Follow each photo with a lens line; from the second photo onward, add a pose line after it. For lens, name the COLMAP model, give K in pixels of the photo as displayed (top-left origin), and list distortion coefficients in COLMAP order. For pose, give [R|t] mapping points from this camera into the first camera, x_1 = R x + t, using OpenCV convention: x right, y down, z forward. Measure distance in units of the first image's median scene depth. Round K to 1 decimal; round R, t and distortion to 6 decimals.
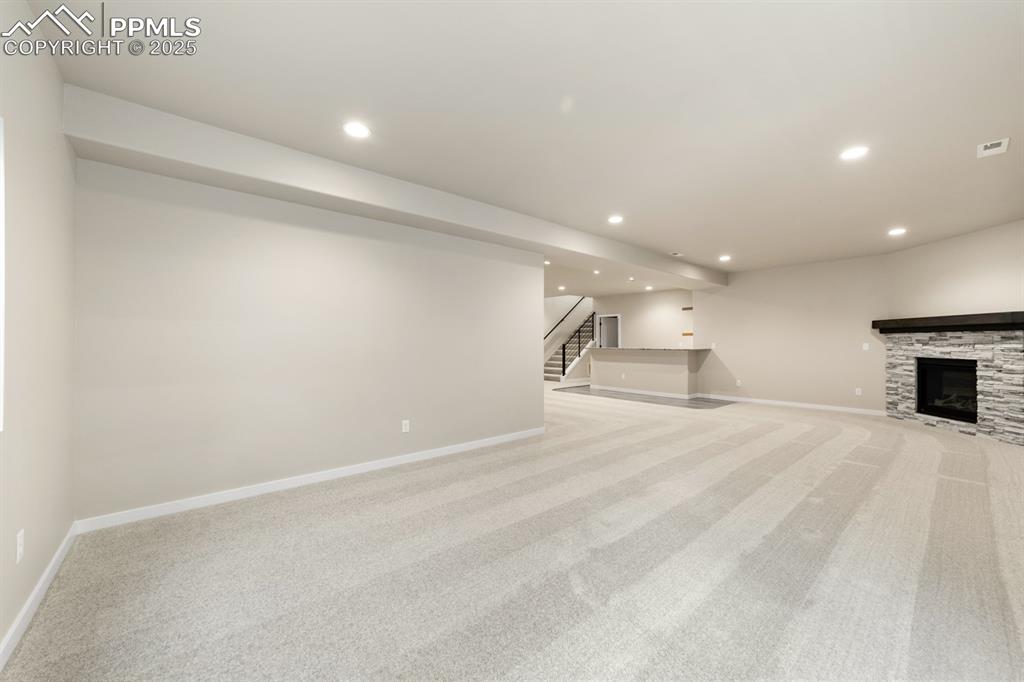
lens RADIAL K [[391.2, 0, 517.0], [0, 391.2, 340.7], [0, 0, 1]] dist [-0.014832, 0.006774]
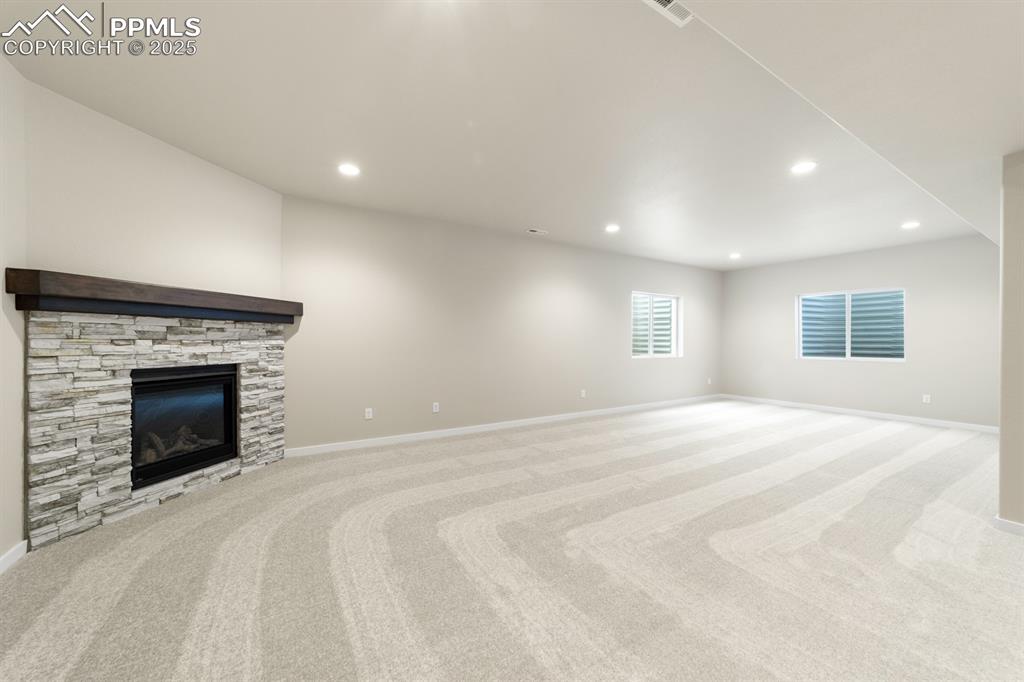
lens RADIAL K [[391.2, 0, 514.3], [0, 391.2, 339.7], [0, 0, 1]] dist [-0.014832, 0.006774]
pose [[-0.988467, -0.000128, 0.151438, 0.521560], [-0.000787, 0.999990, -0.004293, 0.009034], [-0.151436, -0.004363, -0.988457, 1.393982]]
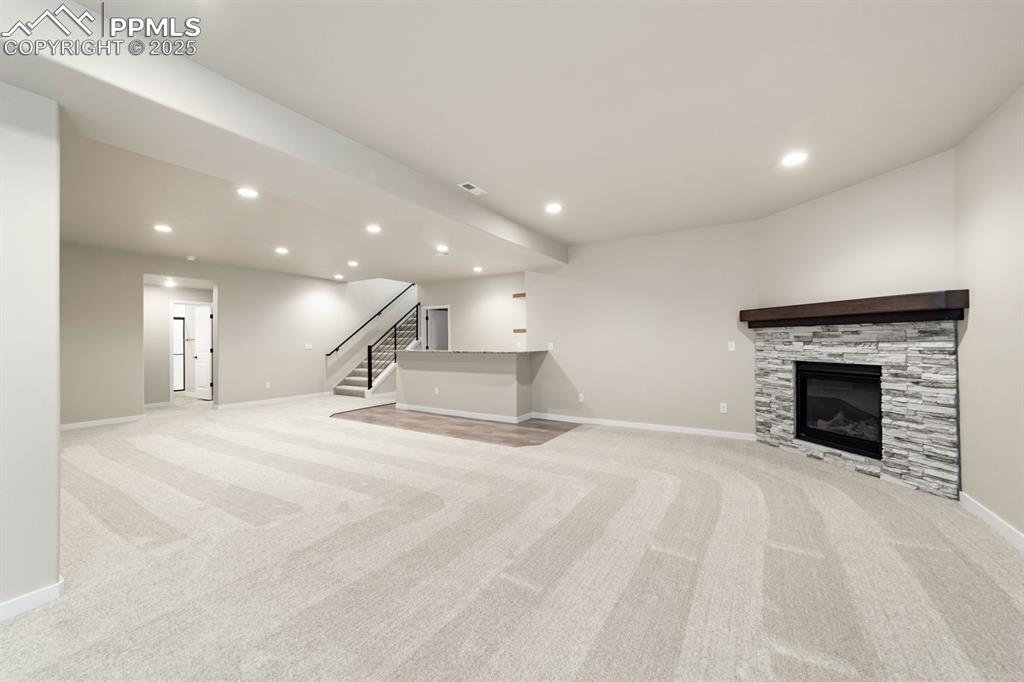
lens RADIAL K [[391.2, 0, 518.4], [0, 391.2, 340.7], [0, 0, 1]] dist [-0.014832, 0.006774]
pose [[0.952622, -0.004920, 0.304118, 0.329287], [0.004915, 0.999988, 0.000782, 0.002245], [-0.304118, 0.000750, 0.952634, 0.476853]]
